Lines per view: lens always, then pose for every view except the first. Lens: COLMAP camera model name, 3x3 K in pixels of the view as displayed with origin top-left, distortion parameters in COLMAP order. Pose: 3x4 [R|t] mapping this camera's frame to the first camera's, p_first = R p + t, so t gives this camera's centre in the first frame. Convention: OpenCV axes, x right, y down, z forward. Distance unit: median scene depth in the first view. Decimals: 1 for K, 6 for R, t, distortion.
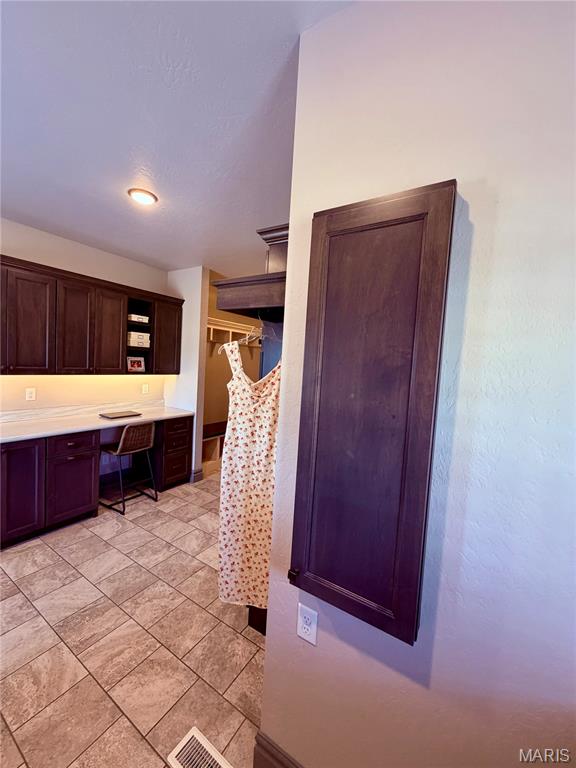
lens RADIAL K [[304.8, 0, 287.2], [0, 304.8, 380.4], [0, 0, 1]] dist [0.000099, -0.000405]
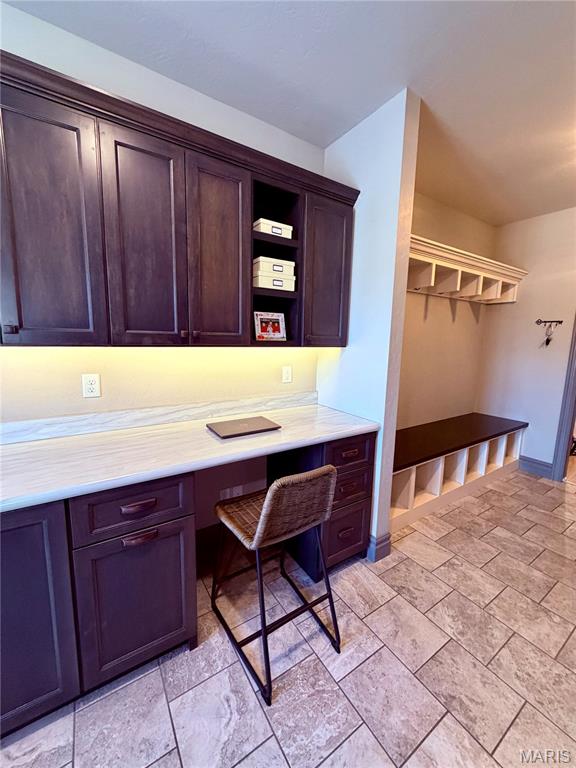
lens RADIAL K [[304.8, 0, 289.2], [0, 304.8, 380.2], [0, 0, 1]] dist [0.000099, -0.000405]
pose [[0.912062, 0.022257, -0.409449, -0.329529], [0.004707, 0.997892, 0.064728, 0.004439], [0.410026, -0.060963, 0.910034, 0.698258]]
